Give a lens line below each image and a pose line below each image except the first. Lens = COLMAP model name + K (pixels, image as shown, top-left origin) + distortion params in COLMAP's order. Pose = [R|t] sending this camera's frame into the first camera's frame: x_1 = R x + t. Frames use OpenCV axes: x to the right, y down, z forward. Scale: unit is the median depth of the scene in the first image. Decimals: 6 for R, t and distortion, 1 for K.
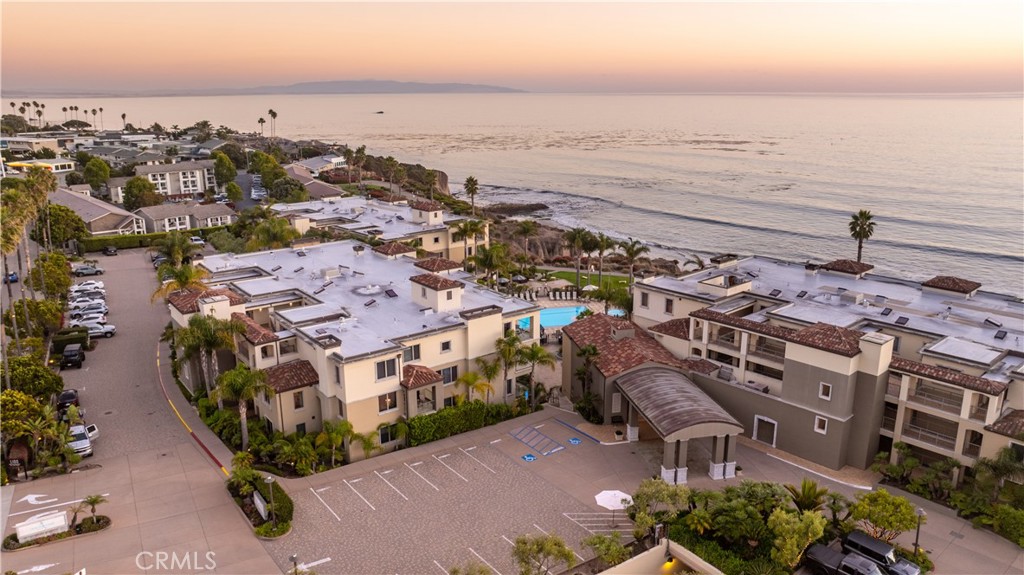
lens RADIAL K [[721.6, 0, 510.7], [0, 721.6, 289.1], [0, 0, 1]] dist [-0.033051, 0.048677]
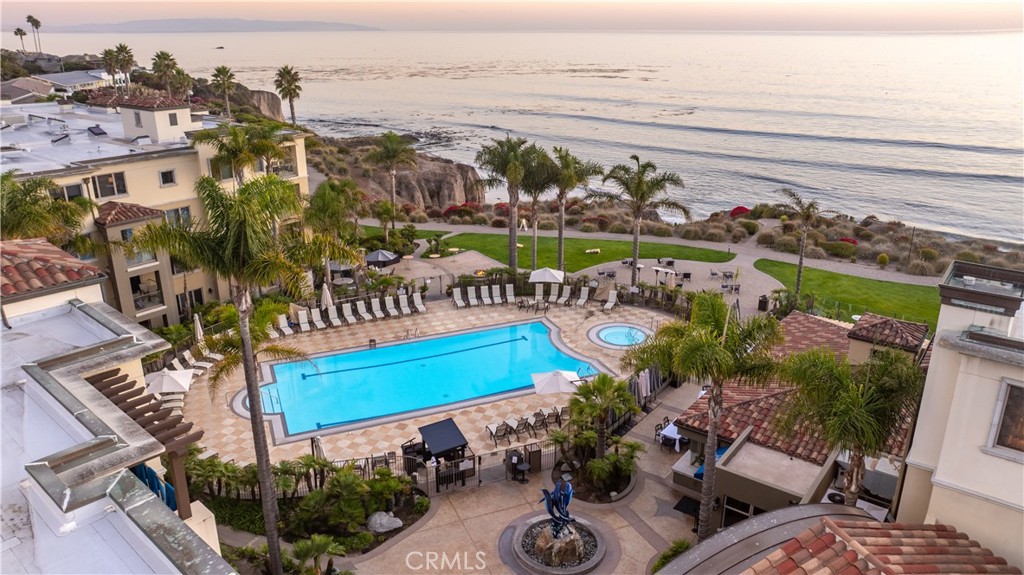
lens RADIAL K [[712.7, 0, 511.5], [0, 712.7, 286.6], [0, 0, 1]] dist [-0.003684, 0.001275]
pose [[0.982376, -0.061583, 0.176481, 0.011319], [0.048002, 0.995621, 0.080221, -0.026897], [-0.180649, -0.070336, 0.981030, 0.515037]]
